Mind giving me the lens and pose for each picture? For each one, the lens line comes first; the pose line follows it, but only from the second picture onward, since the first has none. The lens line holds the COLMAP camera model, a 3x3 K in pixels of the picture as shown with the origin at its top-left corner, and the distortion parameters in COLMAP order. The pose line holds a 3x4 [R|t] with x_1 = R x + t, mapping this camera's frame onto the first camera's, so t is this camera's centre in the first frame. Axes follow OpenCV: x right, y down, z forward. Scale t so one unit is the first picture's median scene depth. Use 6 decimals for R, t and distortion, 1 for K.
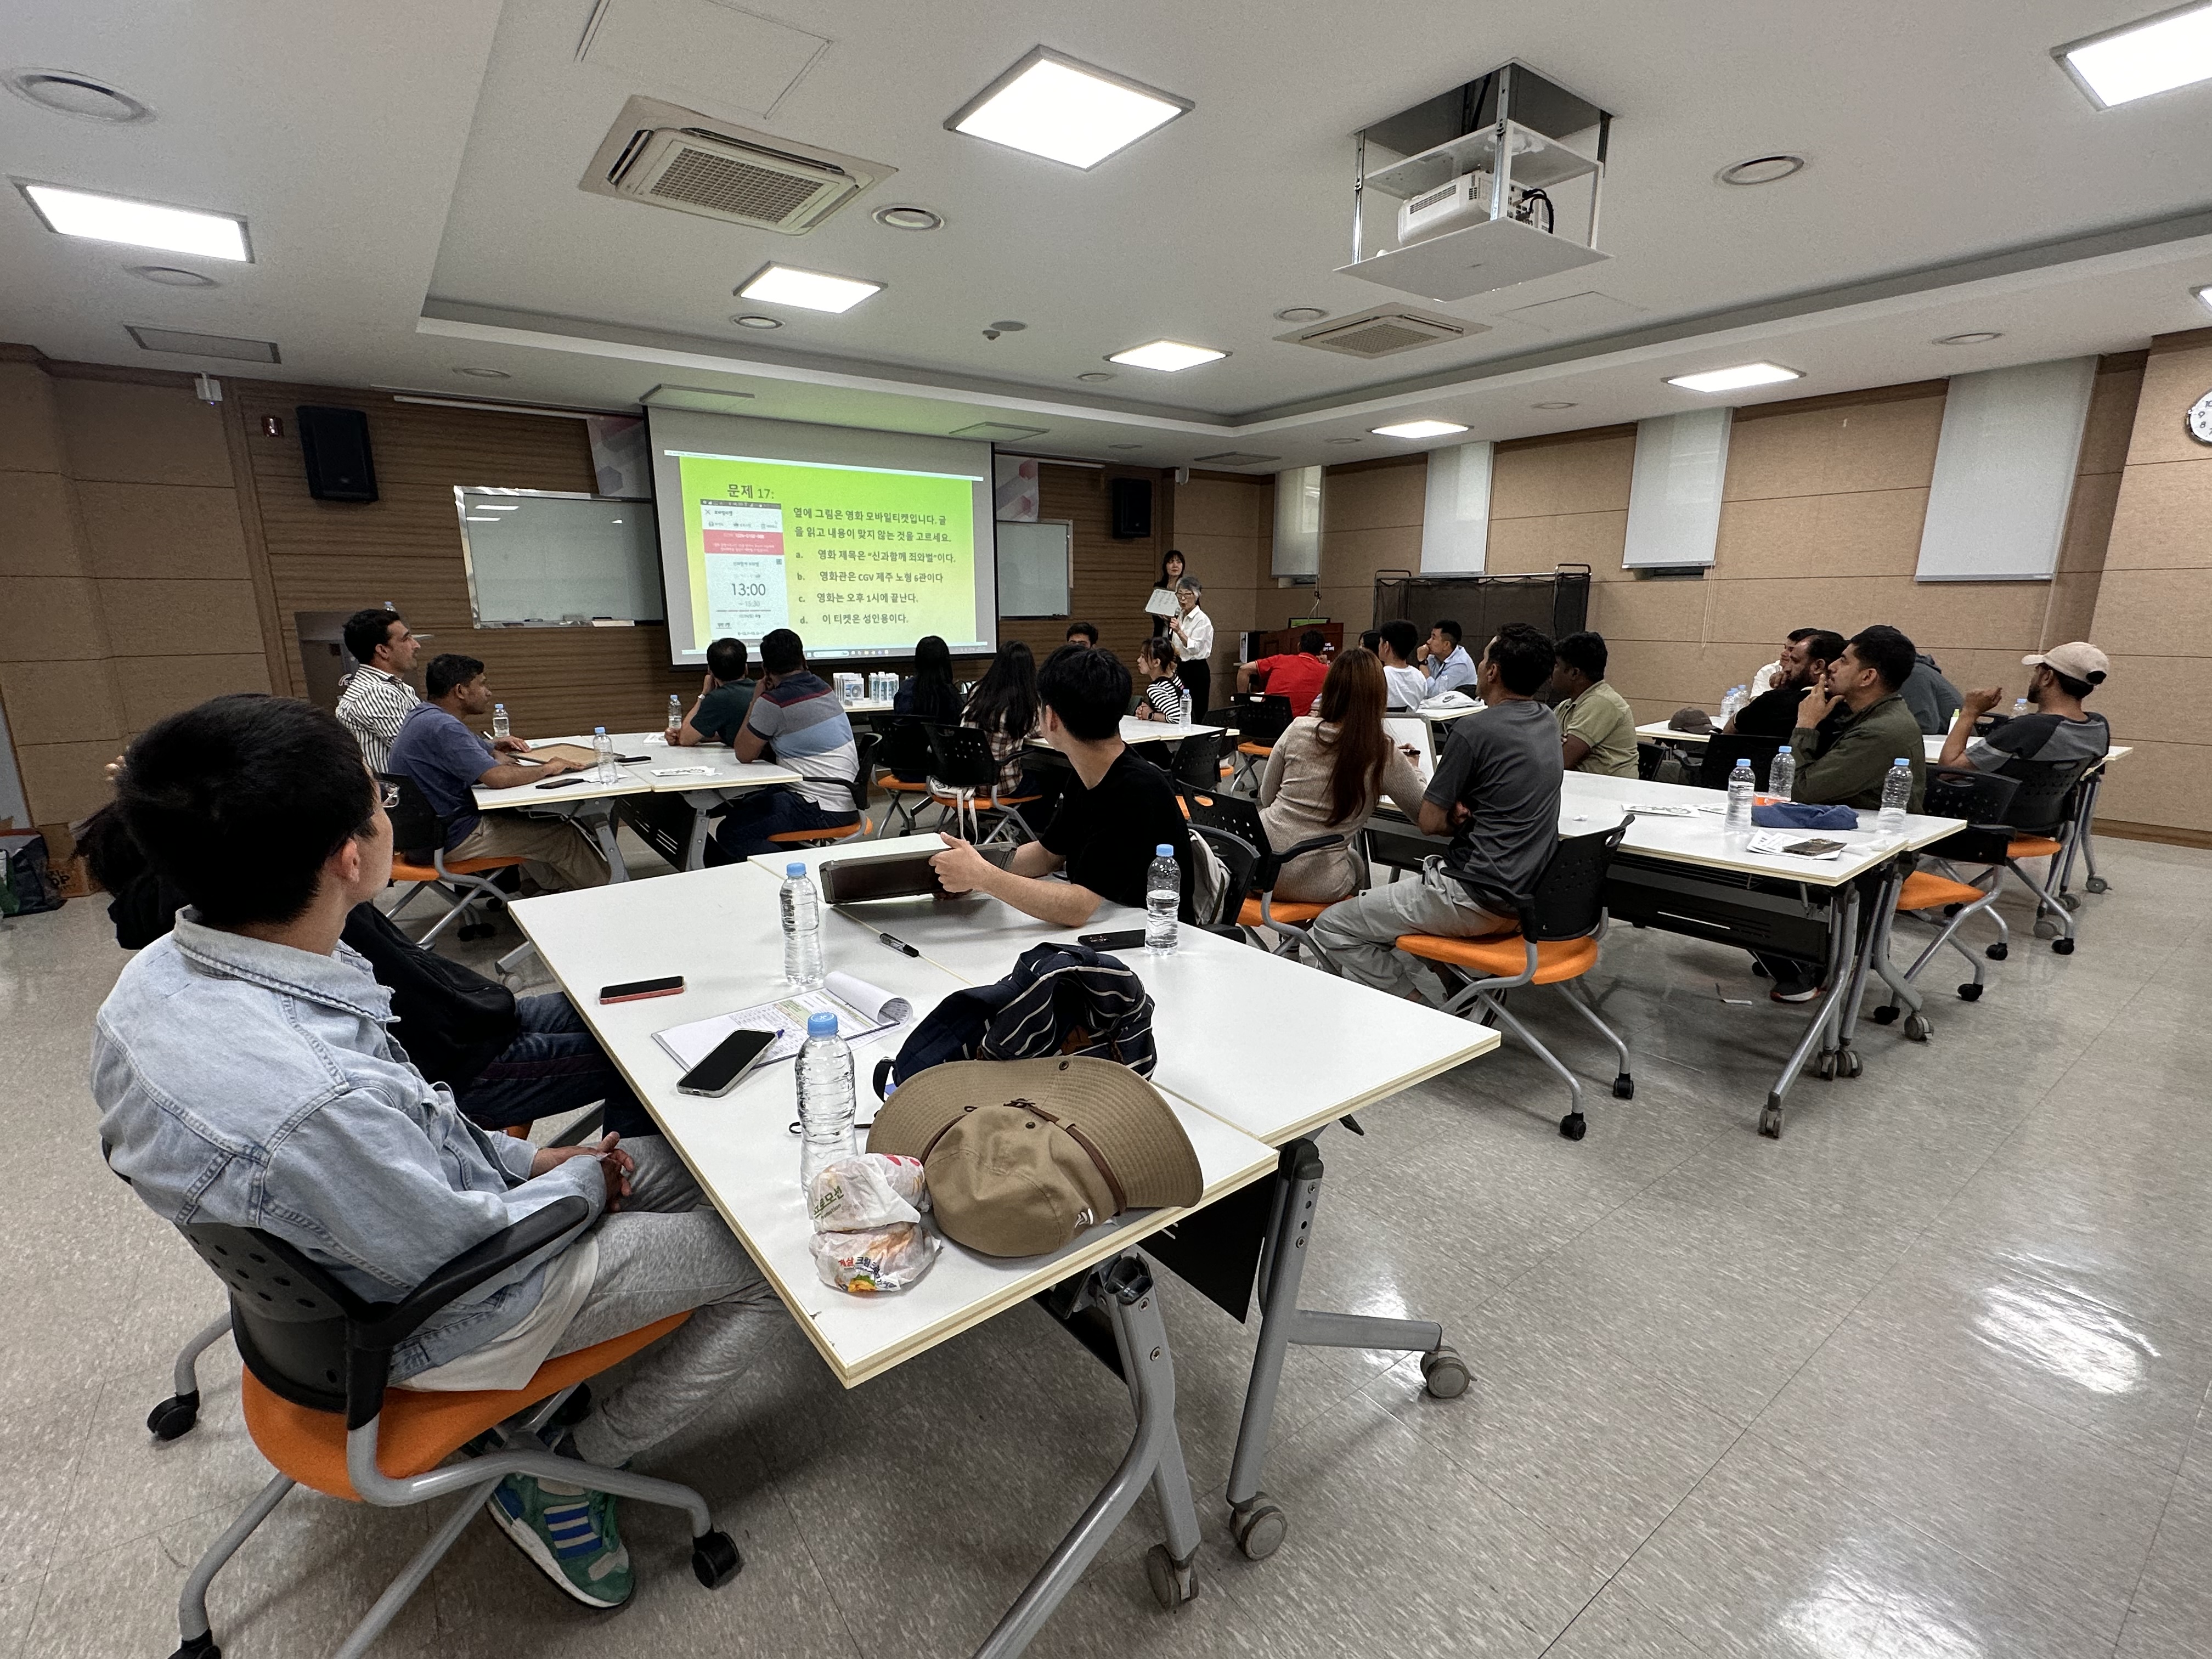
lens RADIAL K [[1018.4, 0, 1108.6], [0, 1018.4, 840.3], [0, 0, 1]] dist [-0.004779, 0.000188]
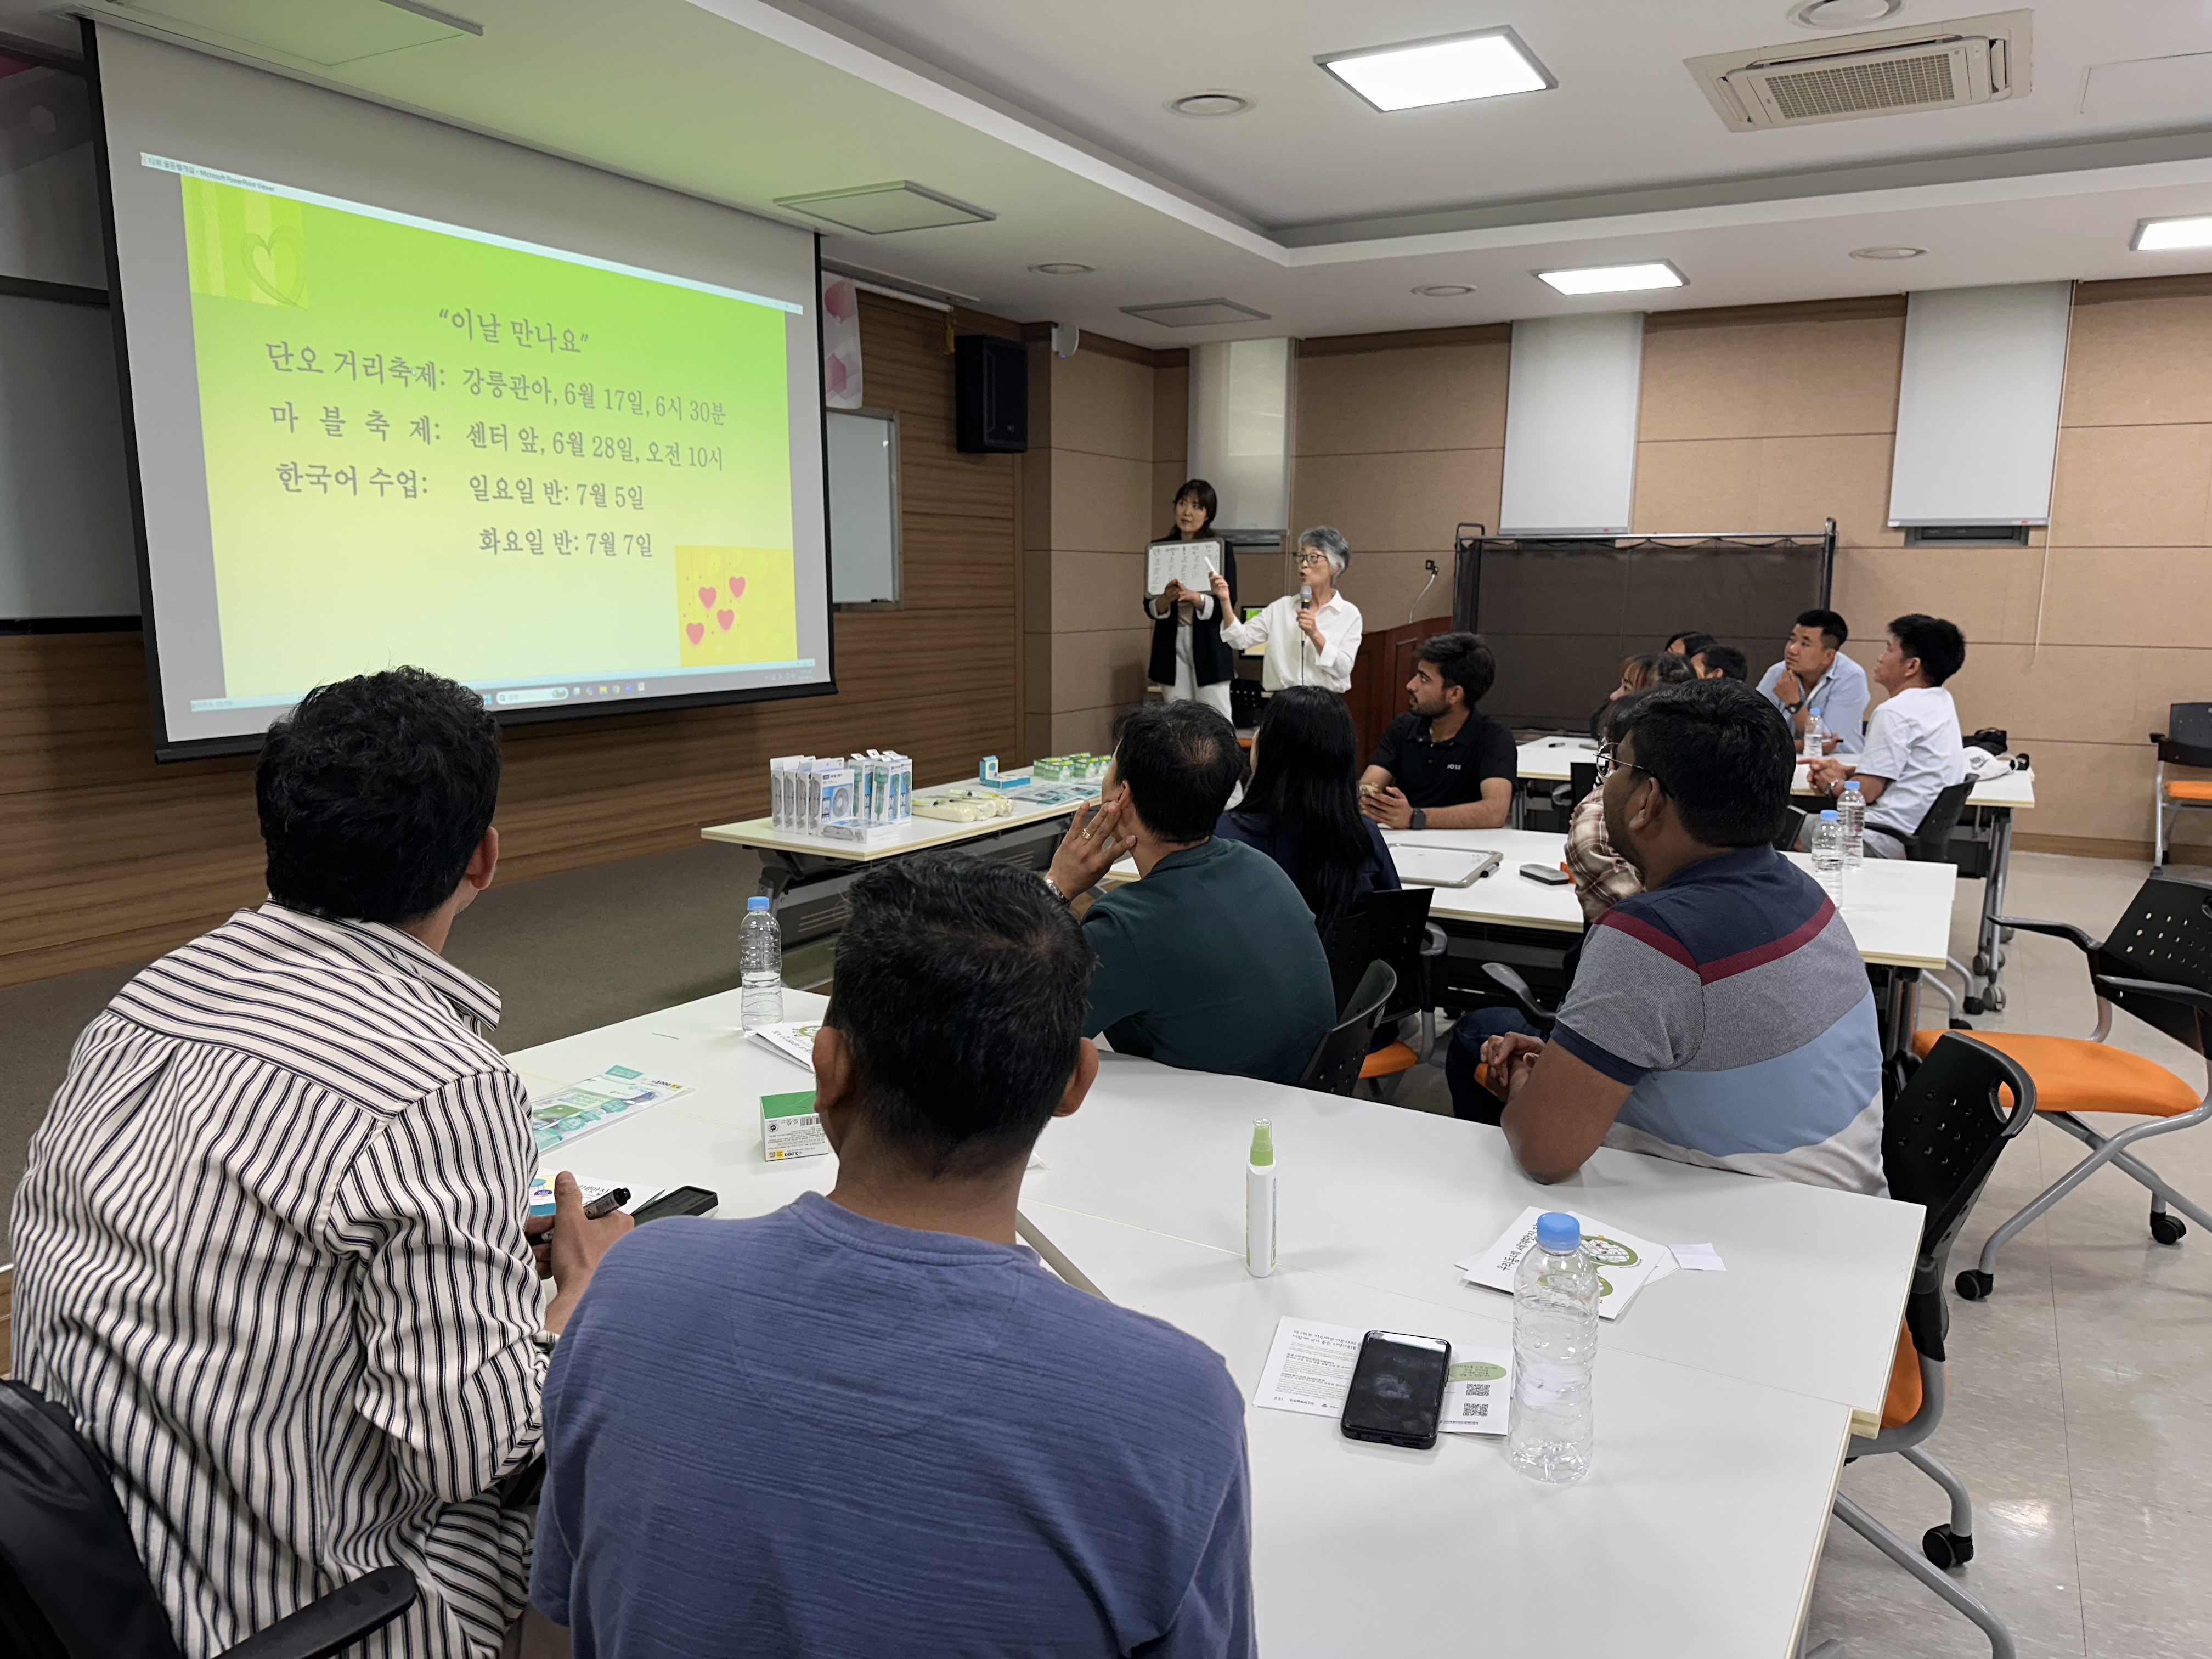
lens RADIAL K [[1572.3, 0, 1128.5], [0, 1572.3, 853.8], [0, 0, 1]] dist [0.018308, -0.022723]
pose [[0.906161, -0.068020, 0.417428, -0.349342], [0.089325, 0.995498, -0.031691, -0.083597], [-0.413393, 0.066004, 0.908157, 0.347079]]
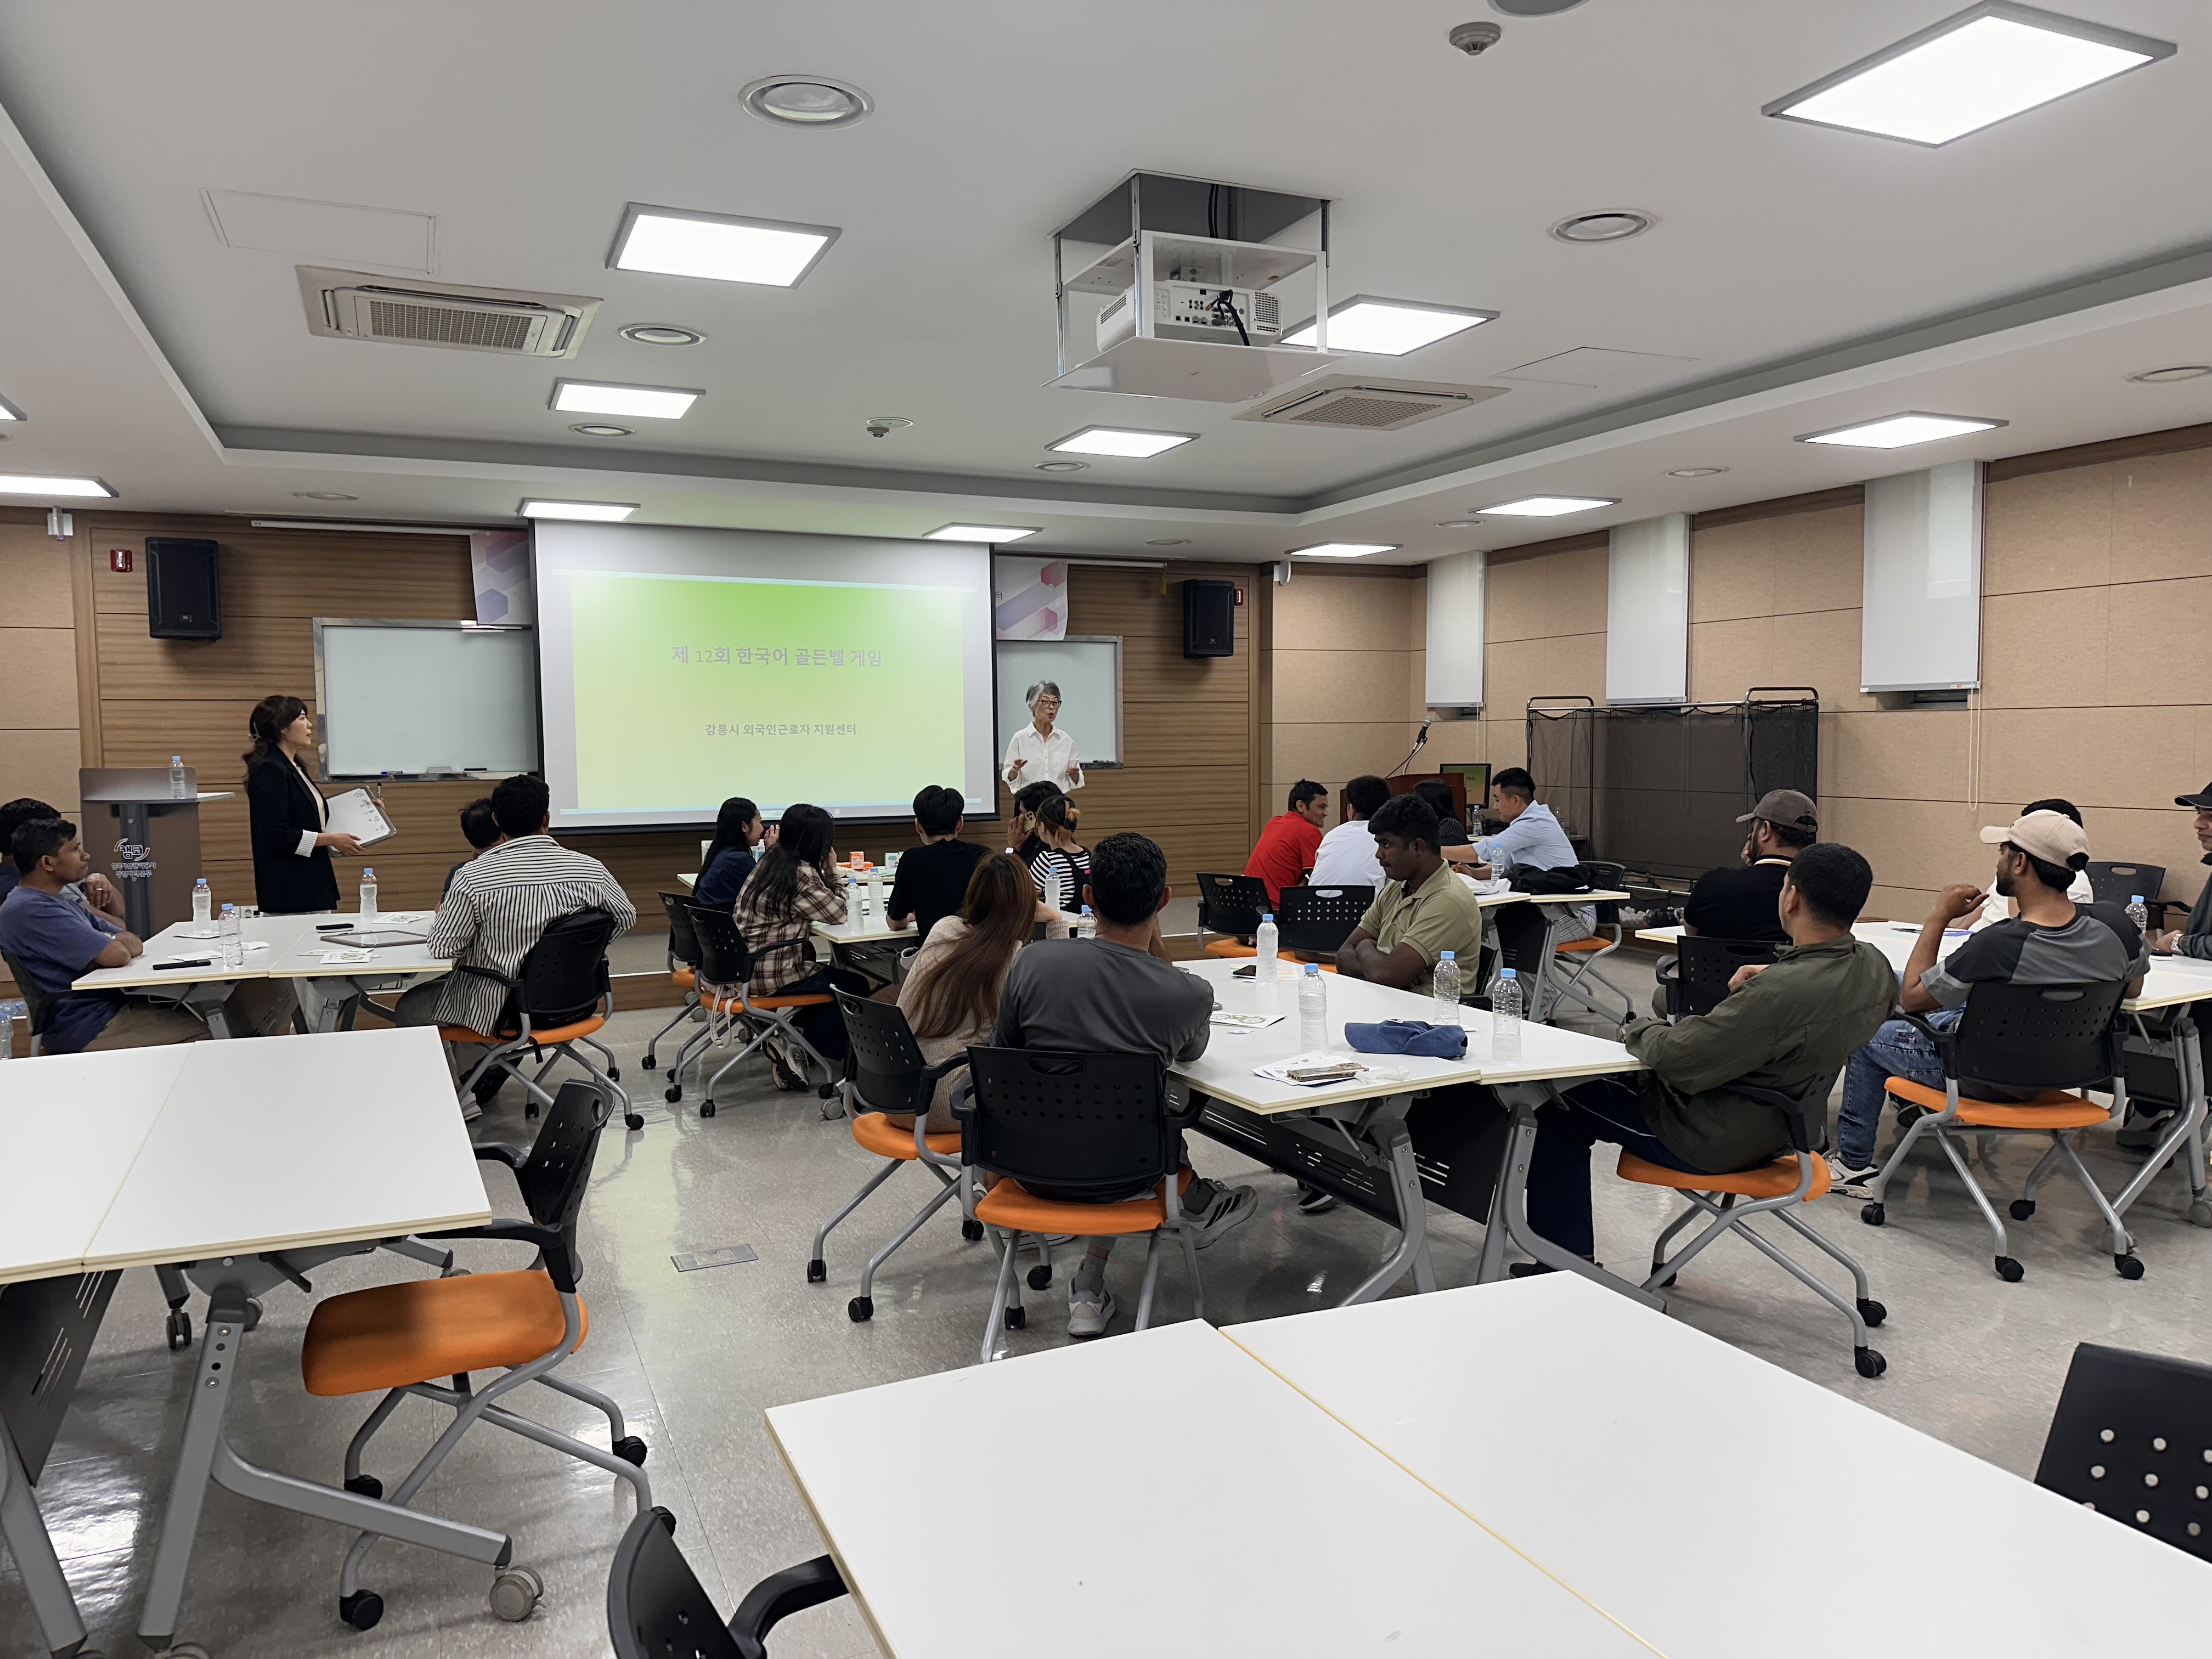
lens RADIAL K [[1572.3, 0, 1116.6], [0, 1572.3, 830.2], [0, 0, 1]] dist [0.018308, -0.022723]
pose [[0.978370, 0.005372, -0.206793, 0.253914], [-0.039601, 0.986038, -0.161746, 0.009858], [0.203037, 0.166437, 0.964922, -0.091296]]
